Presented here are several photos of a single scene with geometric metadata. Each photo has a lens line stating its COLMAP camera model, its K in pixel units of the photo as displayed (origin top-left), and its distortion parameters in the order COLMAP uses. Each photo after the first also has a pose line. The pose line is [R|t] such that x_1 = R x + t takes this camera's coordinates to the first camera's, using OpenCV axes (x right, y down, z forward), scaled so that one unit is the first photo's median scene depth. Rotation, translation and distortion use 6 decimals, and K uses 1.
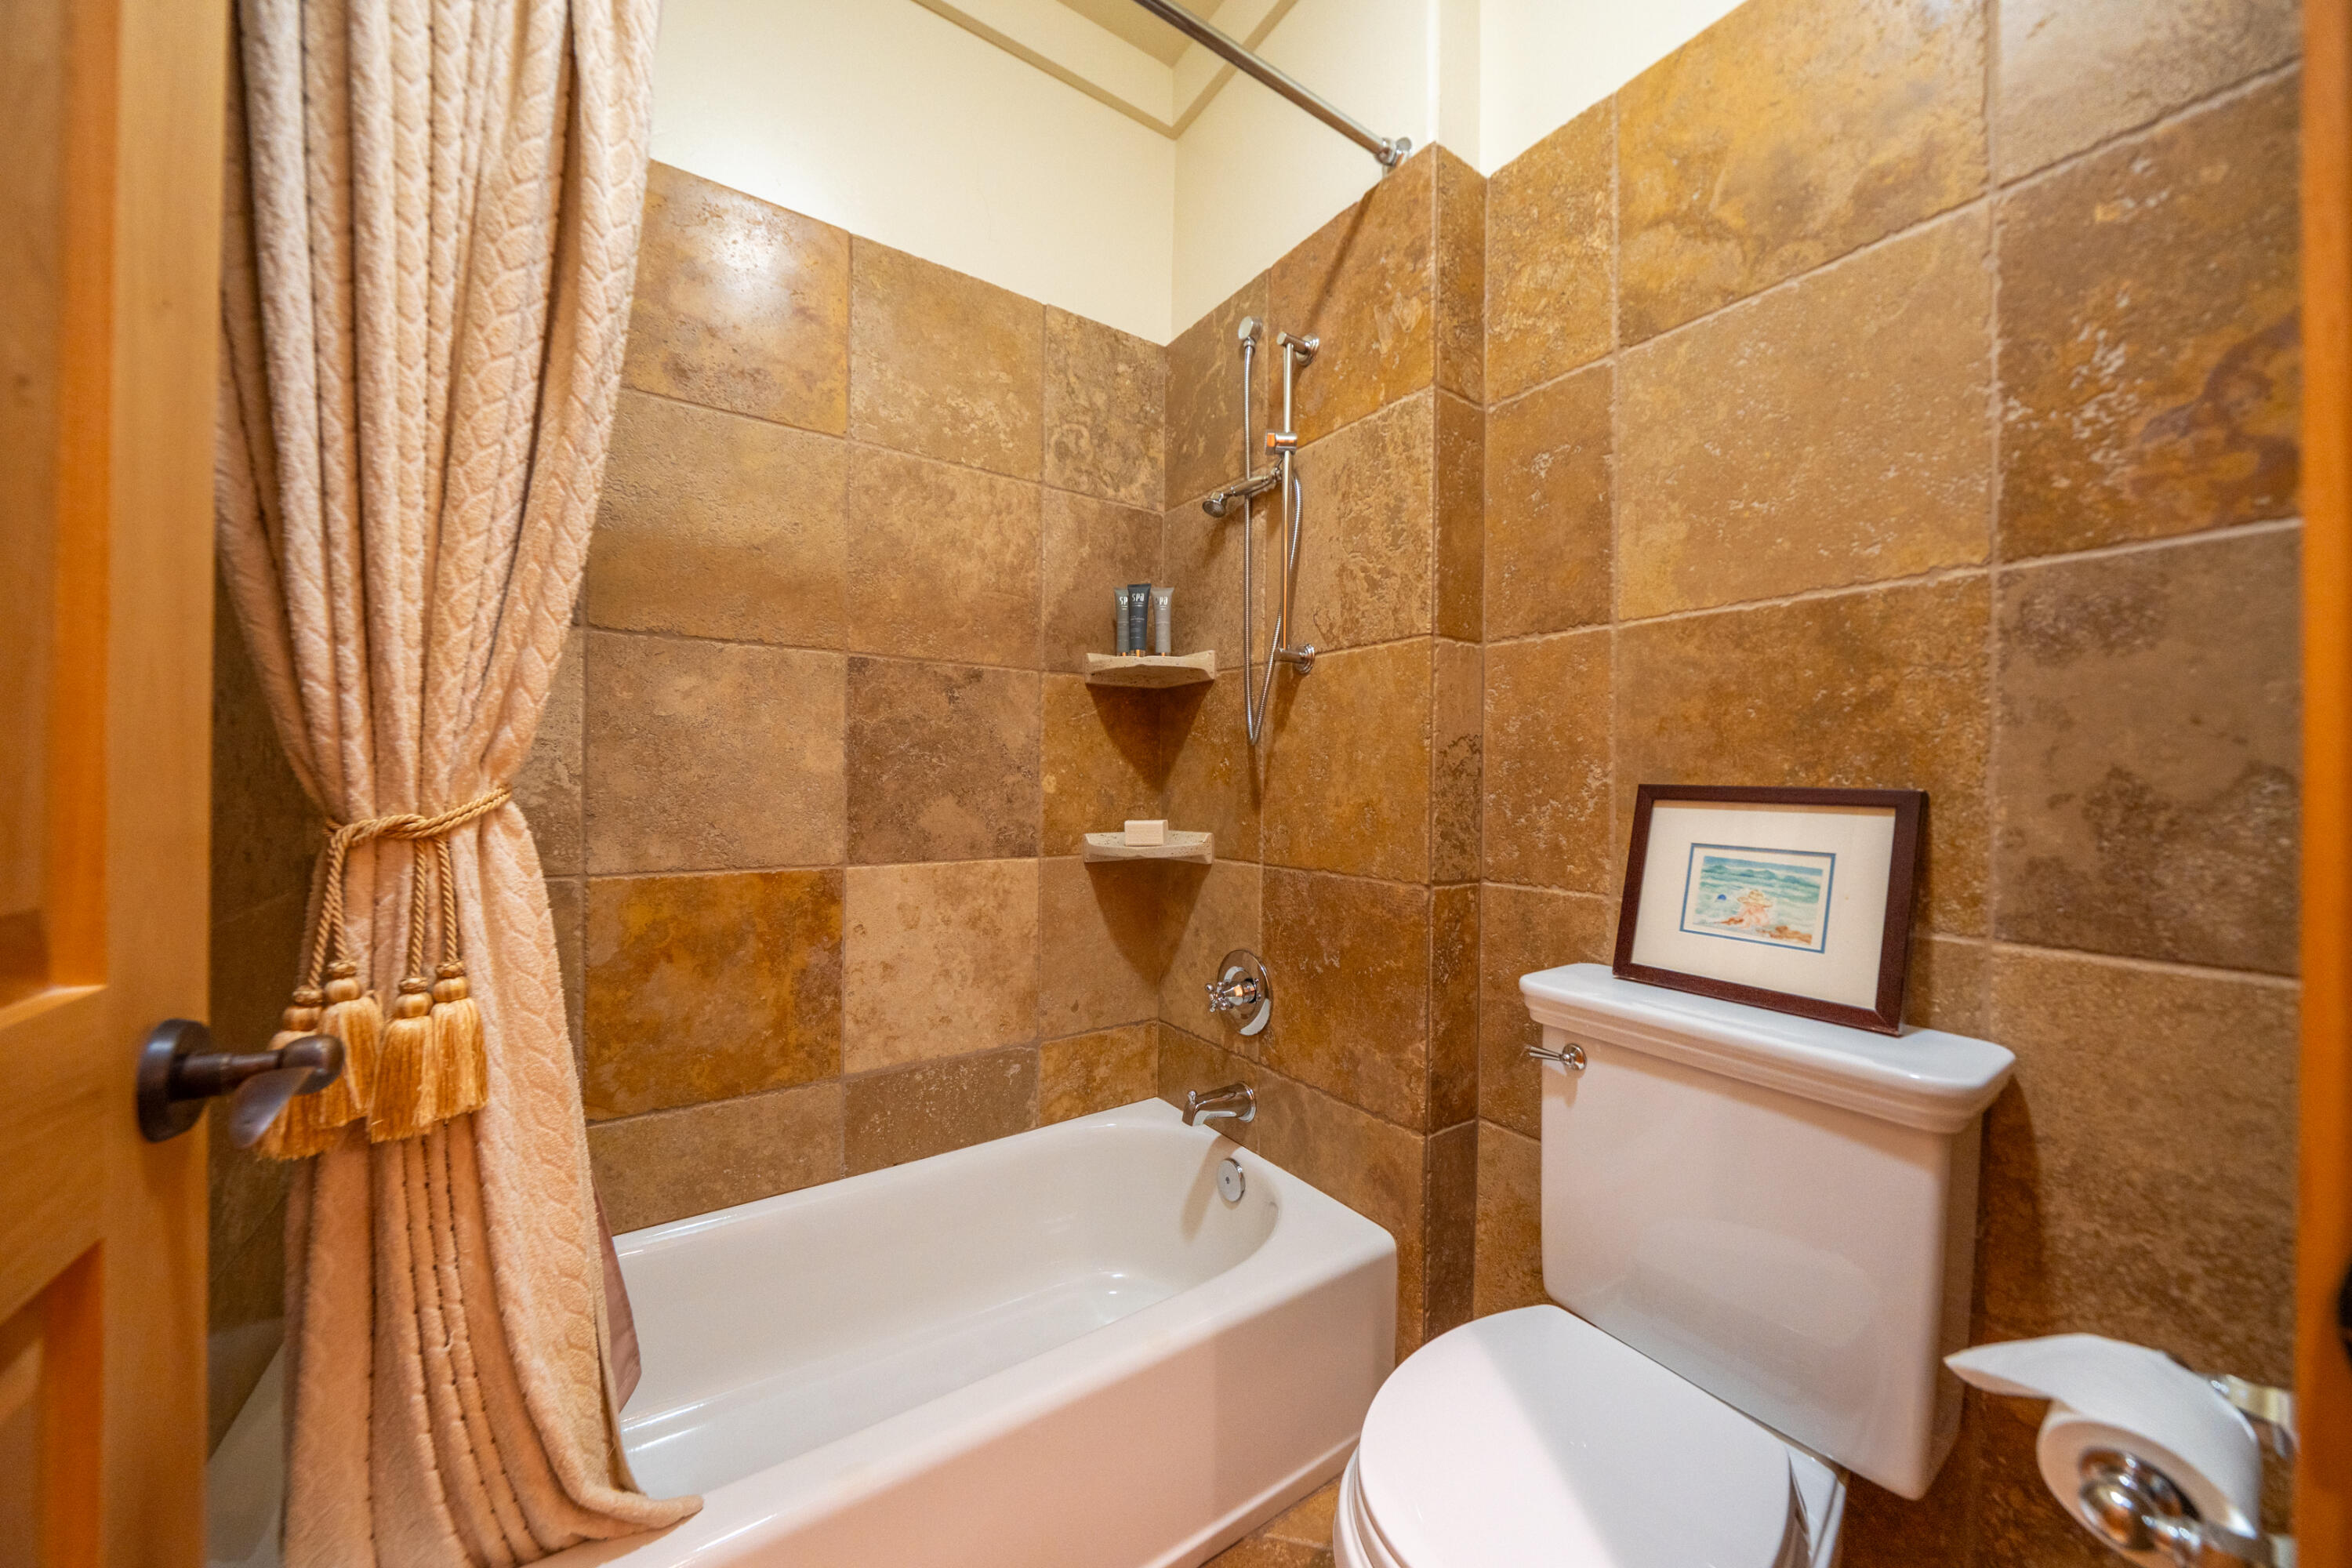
lens RADIAL K [[801.4, 0, 1179.3], [0, 801.4, 779.6], [0, 0, 1]] dist [-0.006114, -0.000076]
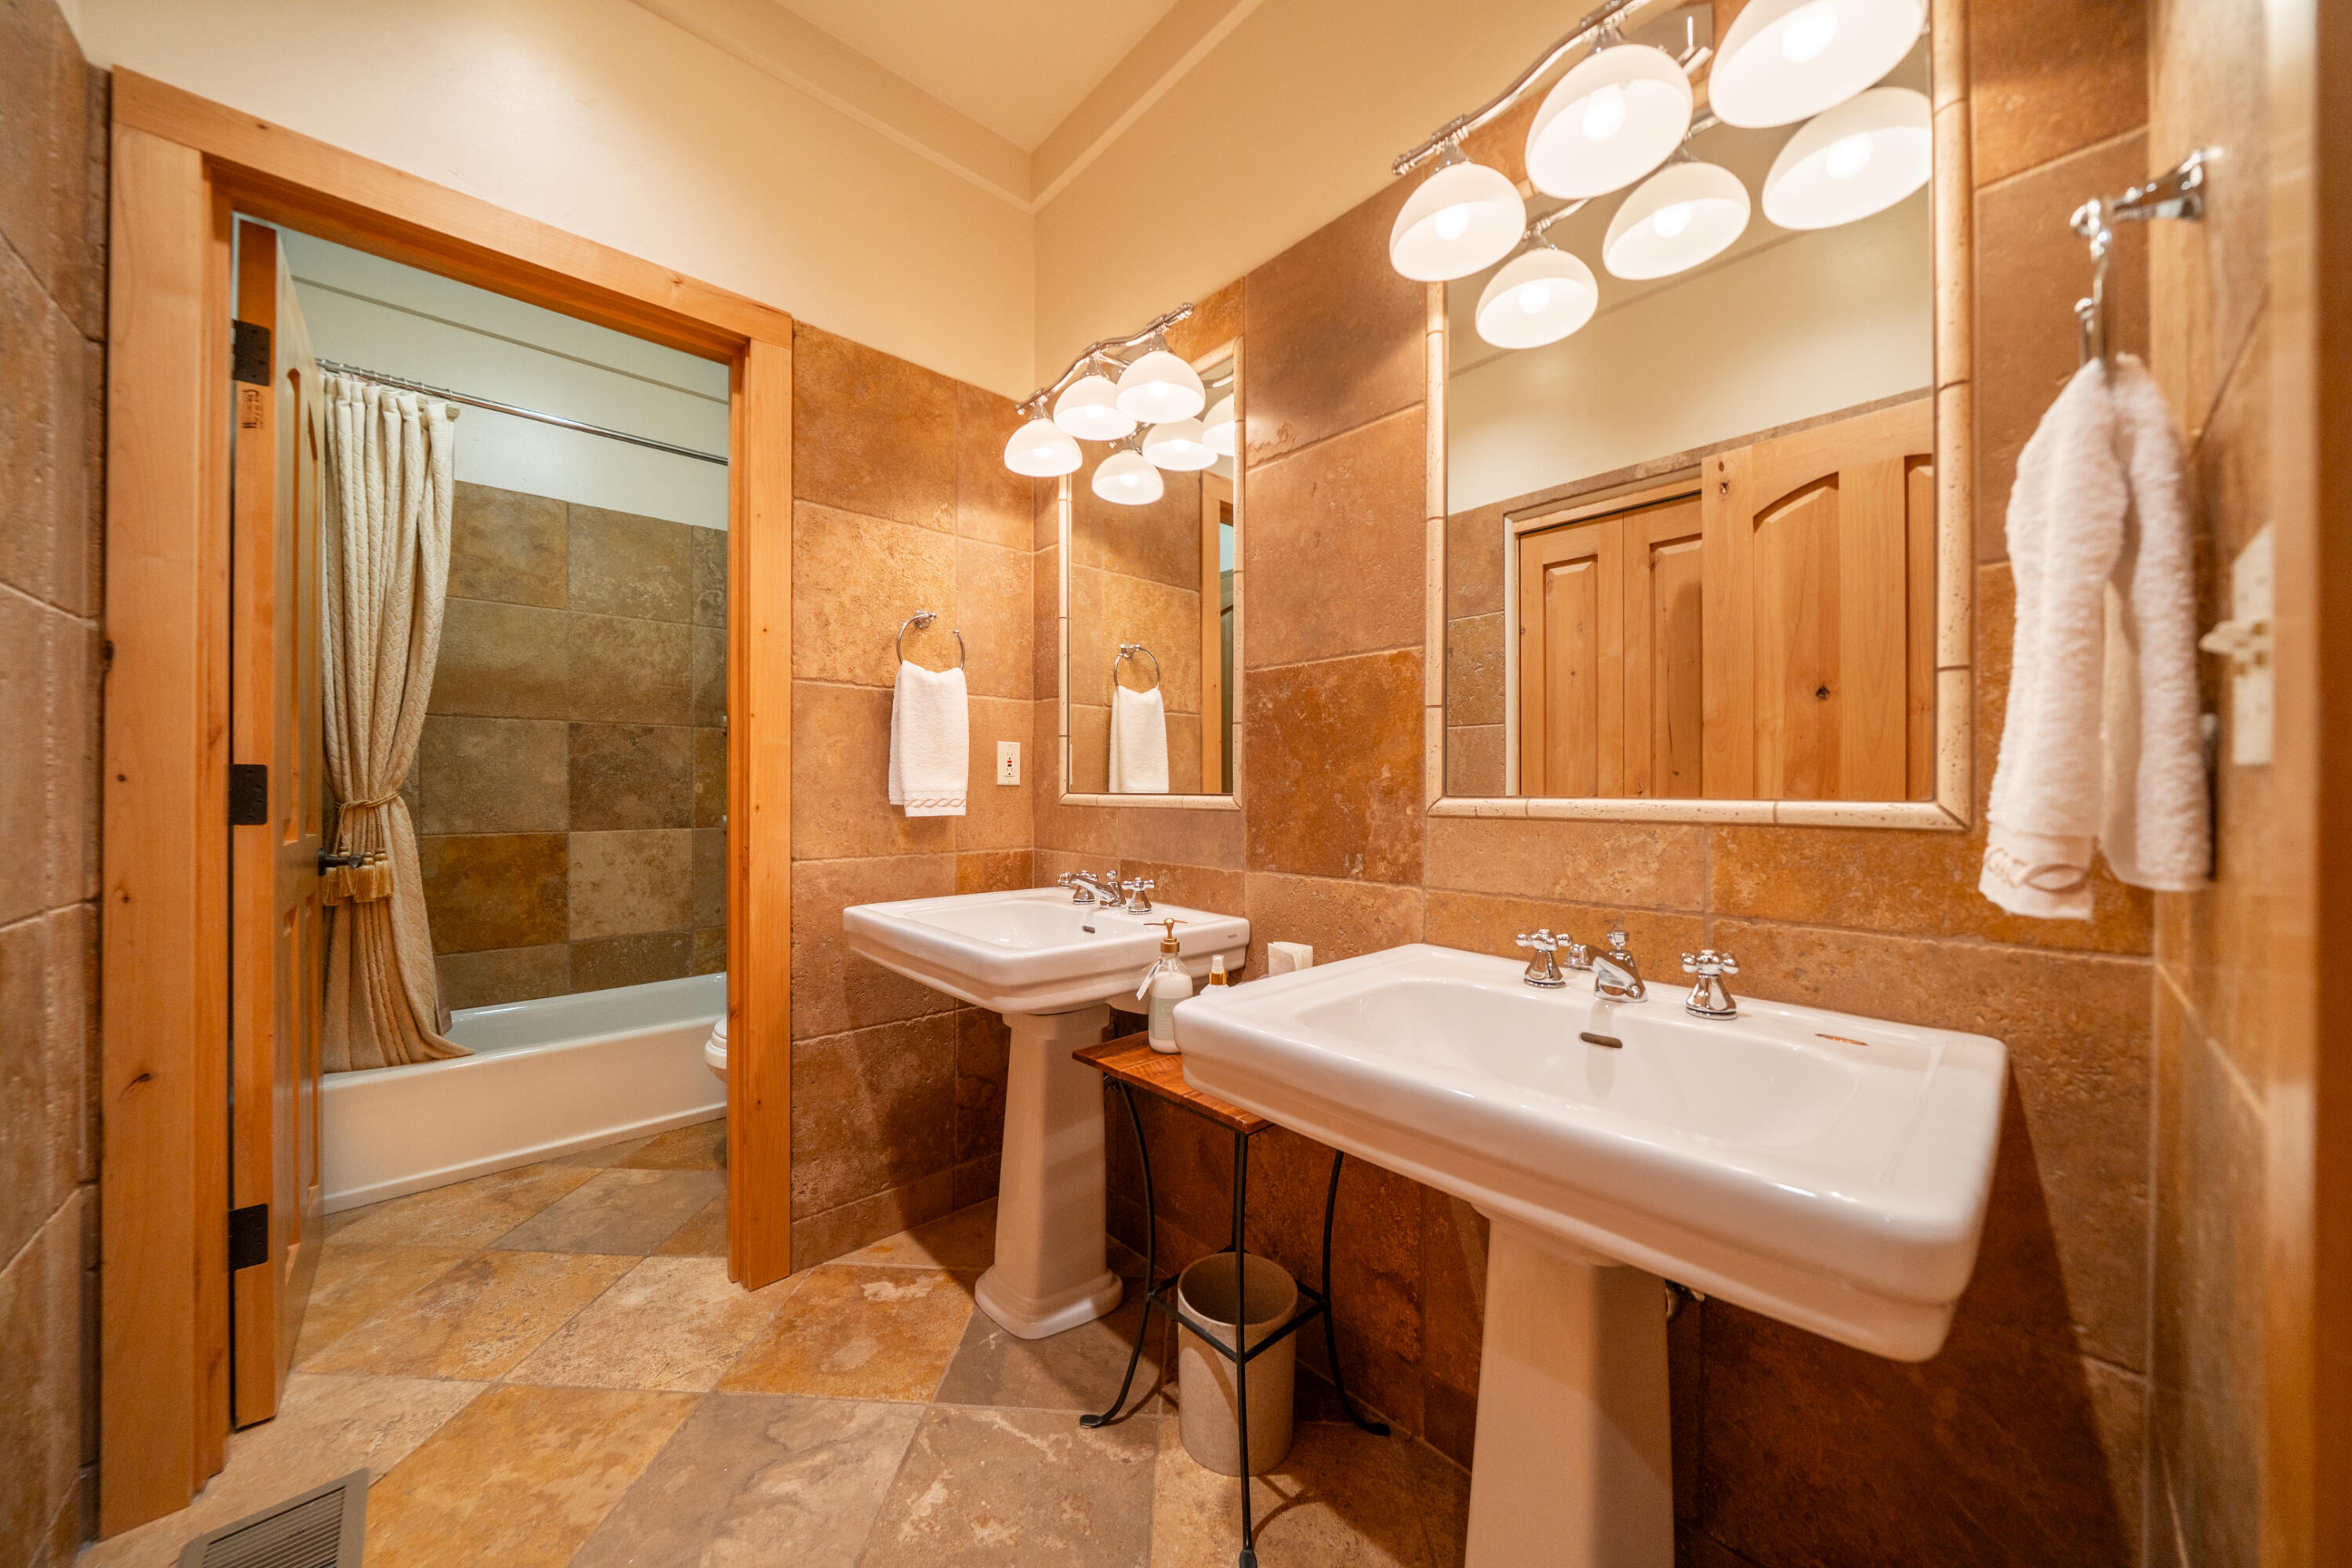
lens RADIAL K [[801.4, 0, 1168.9], [0, 801.4, 785.6], [0, 0, 1]] dist [-0.006114, -0.000076]
pose [[0.990774, -0.009456, 0.135195, 0.766803], [0.008935, 0.999950, 0.004459, 0.001323], [-0.135231, -0.003210, 0.990809, -1.117311]]
